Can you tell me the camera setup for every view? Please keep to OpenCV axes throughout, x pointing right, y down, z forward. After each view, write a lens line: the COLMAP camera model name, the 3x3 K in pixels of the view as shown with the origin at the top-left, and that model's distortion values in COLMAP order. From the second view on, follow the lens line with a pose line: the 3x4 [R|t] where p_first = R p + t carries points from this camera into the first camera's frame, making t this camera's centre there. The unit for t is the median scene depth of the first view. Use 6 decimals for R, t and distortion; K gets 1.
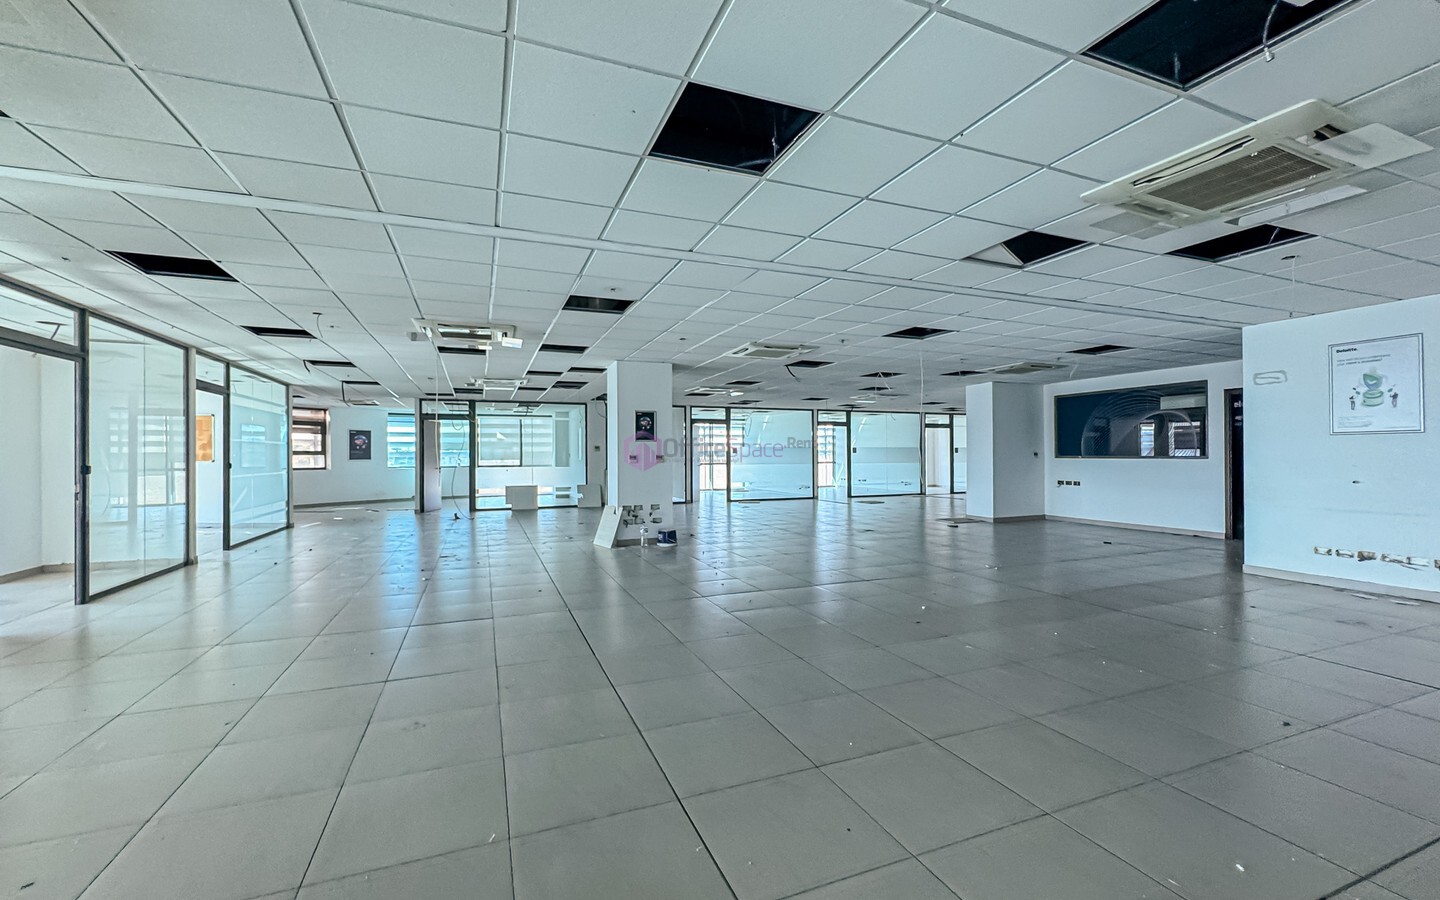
lens RADIAL K [[585.2, 0, 718.7], [0, 585.2, 452.8], [0, 0, 1]] dist [0.010390, -0.000404]
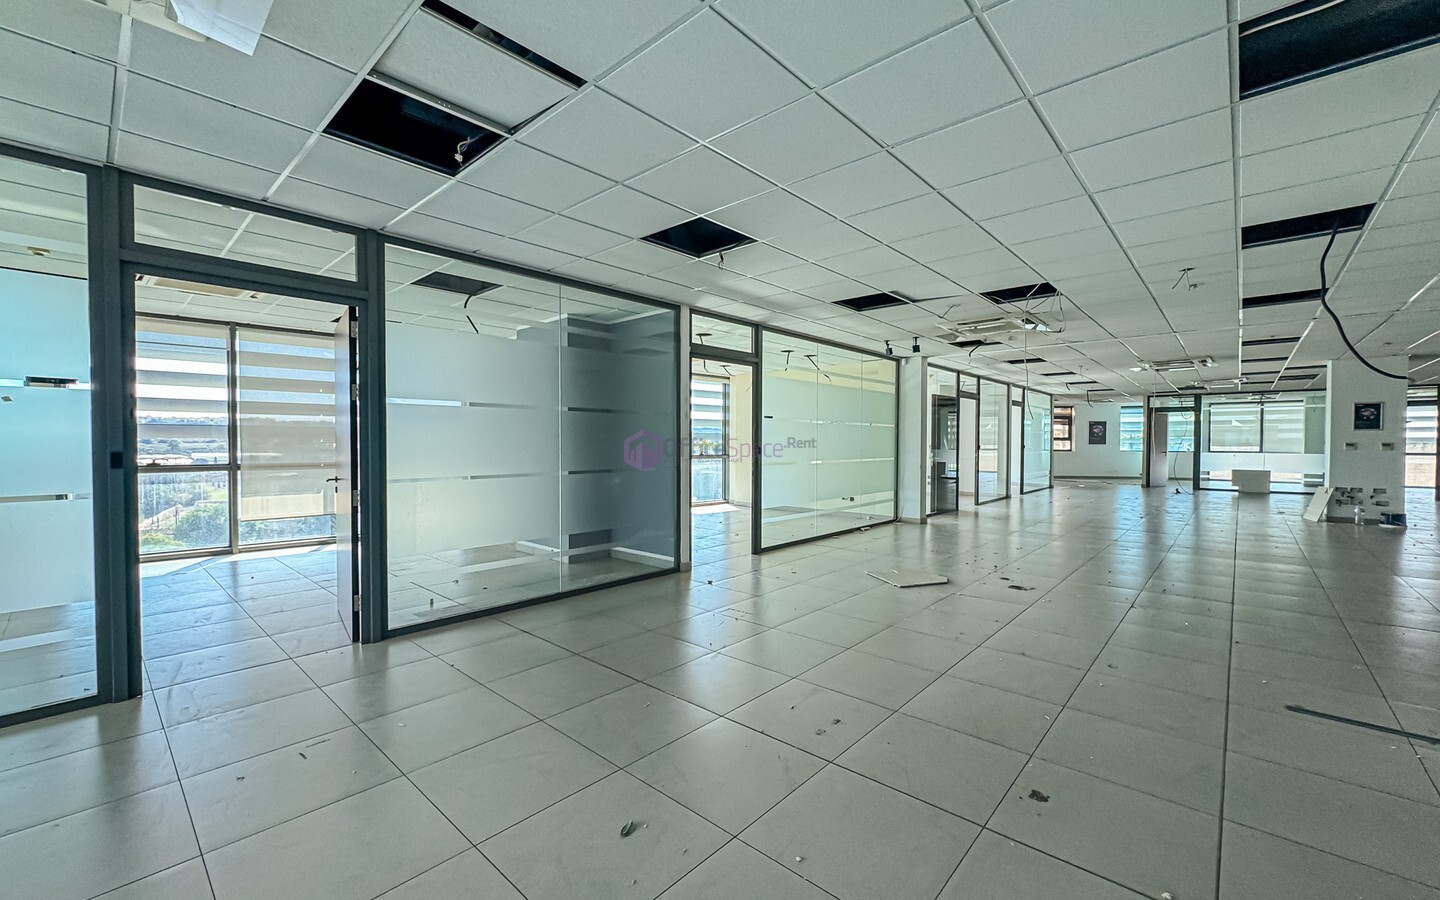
lens RADIAL K [[585.2, 0, 720.3], [0, 585.2, 448.4], [0, 0, 1]] dist [0.010390, -0.000404]
pose [[0.442340, 0.018439, -0.896658, 0.208424], [-0.002332, 0.999809, 0.019410, -0.002889], [0.896844, -0.006495, 0.442299, -0.361634]]
